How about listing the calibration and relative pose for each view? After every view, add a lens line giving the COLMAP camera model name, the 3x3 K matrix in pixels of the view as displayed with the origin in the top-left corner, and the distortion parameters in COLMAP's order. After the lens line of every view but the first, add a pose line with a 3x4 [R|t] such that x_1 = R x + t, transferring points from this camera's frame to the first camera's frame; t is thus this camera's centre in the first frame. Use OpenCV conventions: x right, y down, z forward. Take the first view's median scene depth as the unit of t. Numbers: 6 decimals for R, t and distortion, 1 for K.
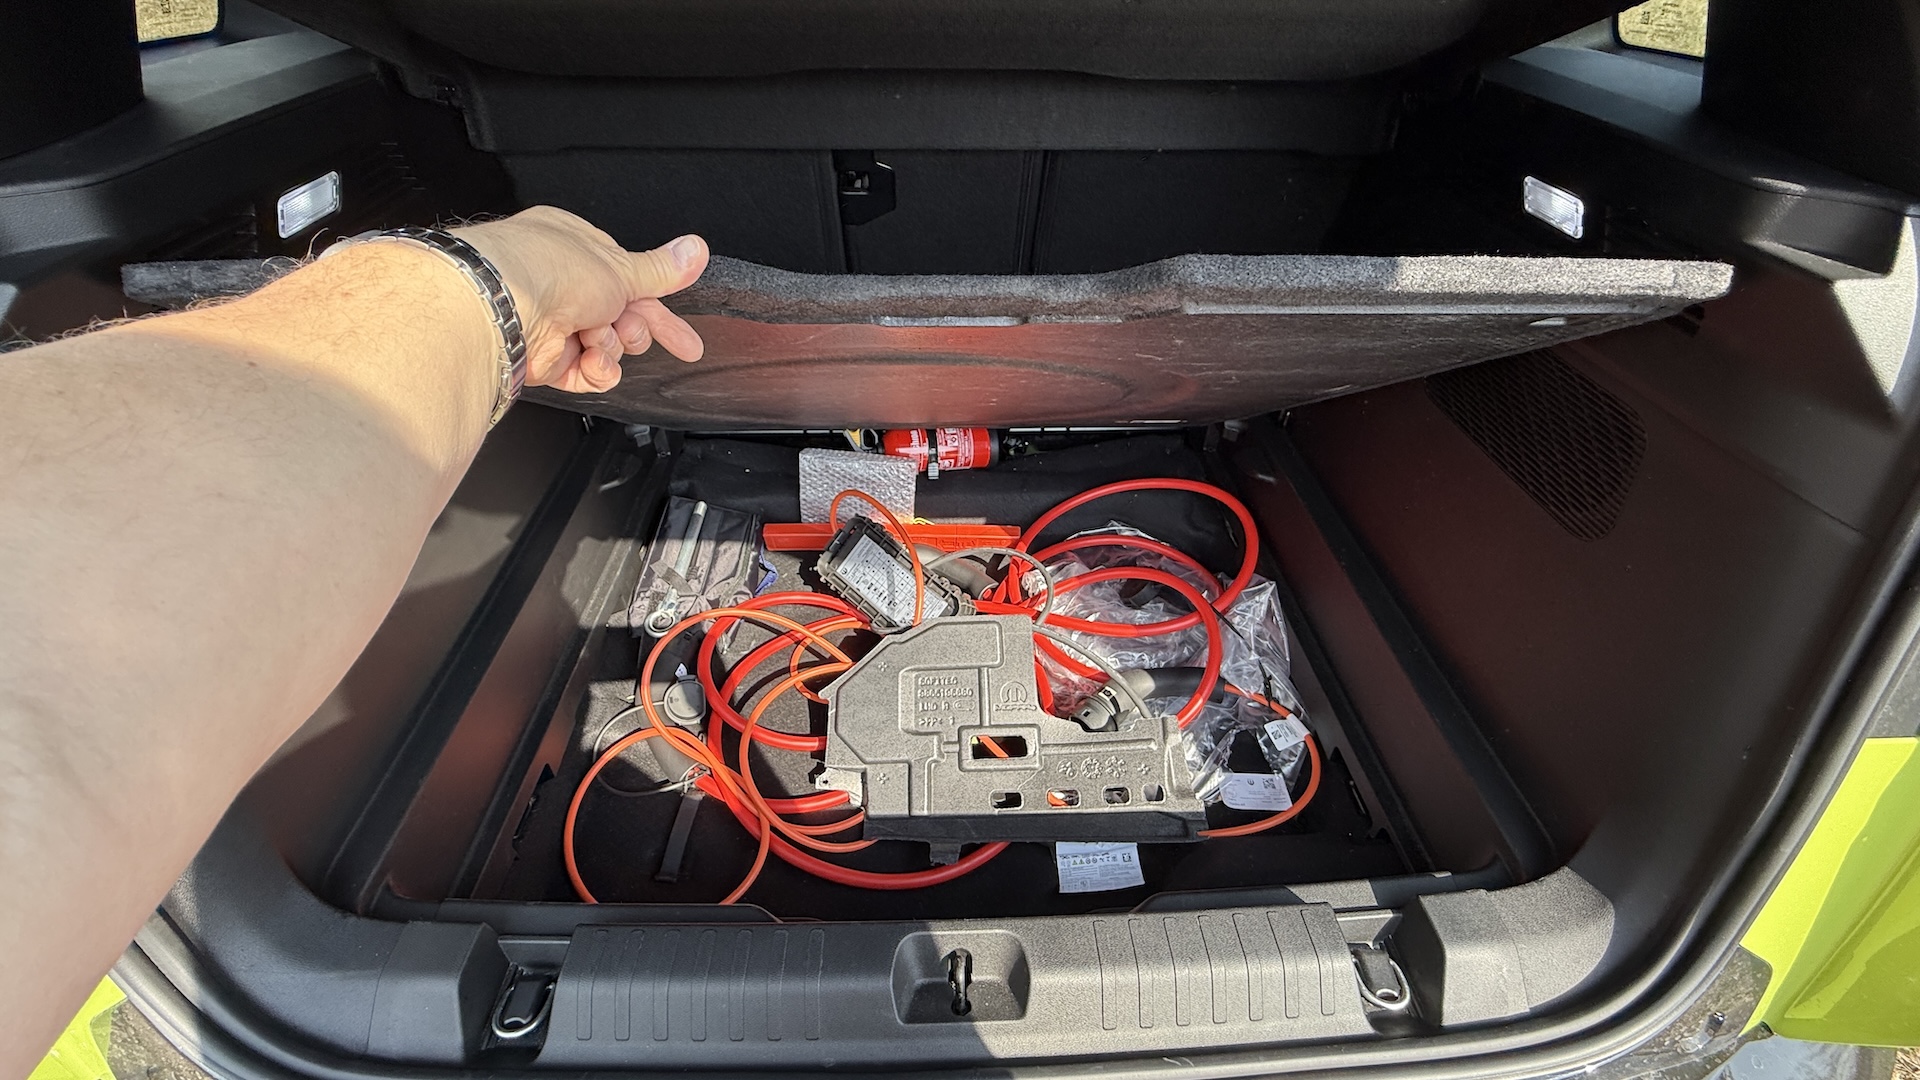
lens RADIAL K [[768.0, 0, 955.2], [0, 768.0, 538.4], [0, 0, 1]] dist [-0.000828, -0.000163]
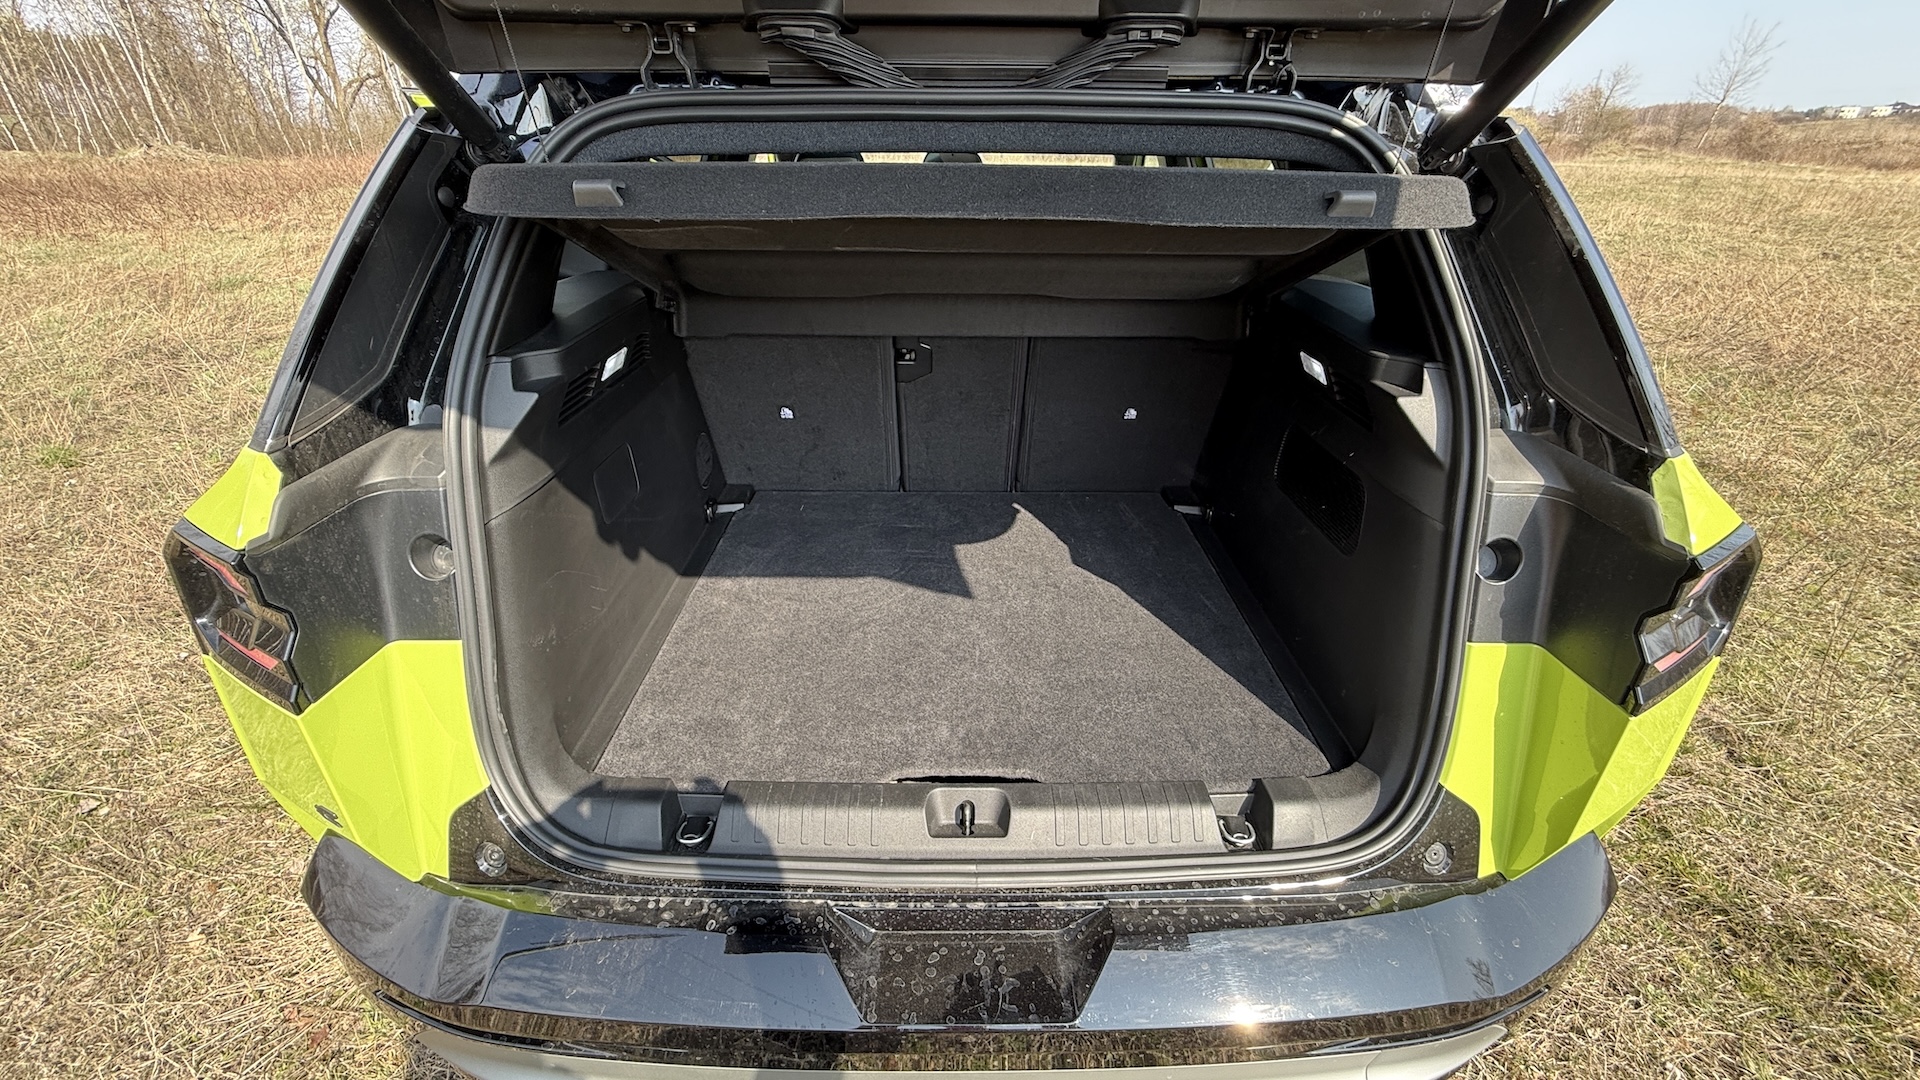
lens RADIAL K [[768.0, 0, 955.2], [0, 768.0, 538.4], [0, 0, 1]] dist [-0.000828, -0.000163]
pose [[0.999632, 0.009101, -0.025553, 0.012479], [-0.014213, 0.978101, -0.207645, 0.250295], [0.023104, 0.207932, 0.977870, -0.504262]]
